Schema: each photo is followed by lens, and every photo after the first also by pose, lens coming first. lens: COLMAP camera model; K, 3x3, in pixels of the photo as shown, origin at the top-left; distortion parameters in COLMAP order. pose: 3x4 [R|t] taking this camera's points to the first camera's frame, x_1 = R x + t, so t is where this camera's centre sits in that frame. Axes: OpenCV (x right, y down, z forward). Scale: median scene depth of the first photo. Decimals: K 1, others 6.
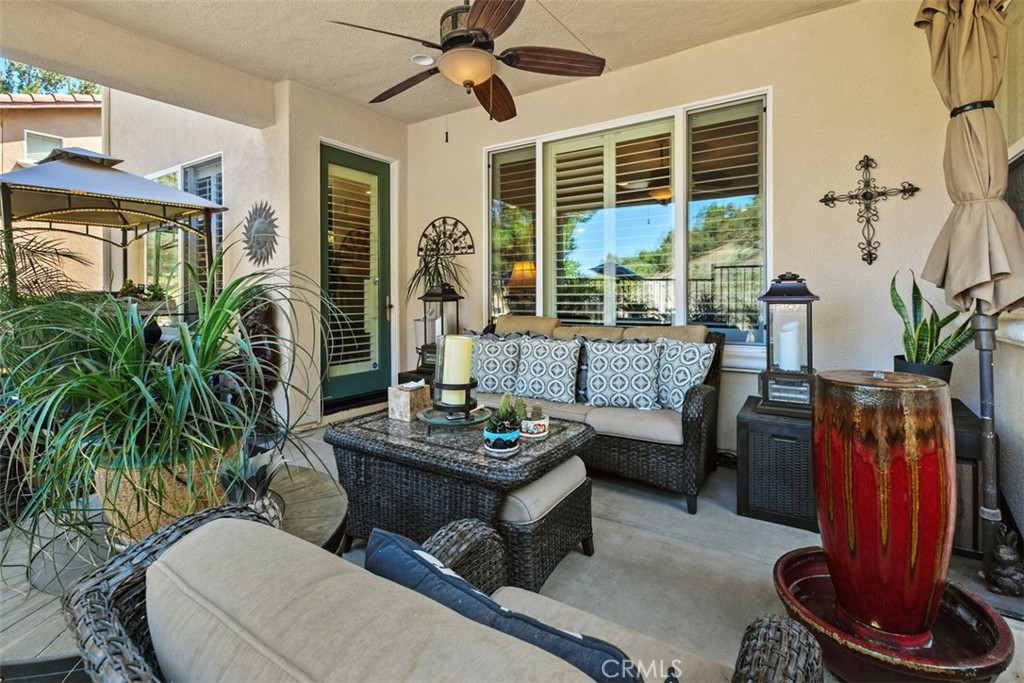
lens RADIAL K [[480.5, 0, 511.0], [0, 480.5, 297.5], [0, 0, 1]] dist [0.000363, 0.000057]
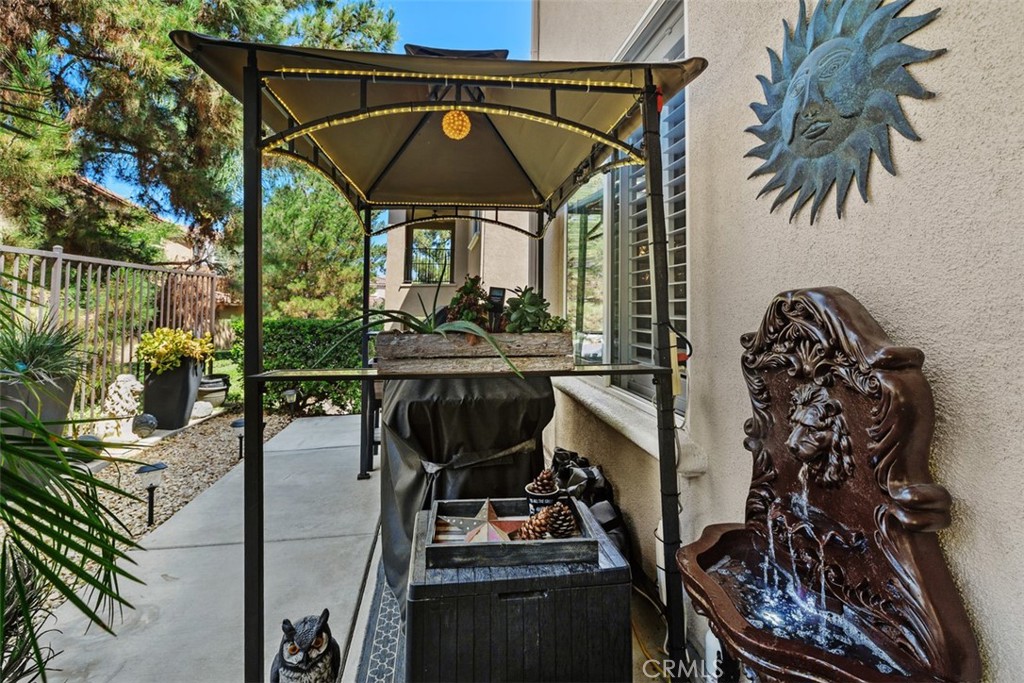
lens RADIAL K [[480.5, 0, 511.0], [0, 480.5, 297.5], [0, 0, 1]] dist [0.000363, 0.000057]
pose [[0.667112, -0.007748, -0.744917, -0.423950], [-0.003811, 0.999897, -0.013813, -0.014318], [0.744947, 0.012053, 0.667014, 0.664565]]
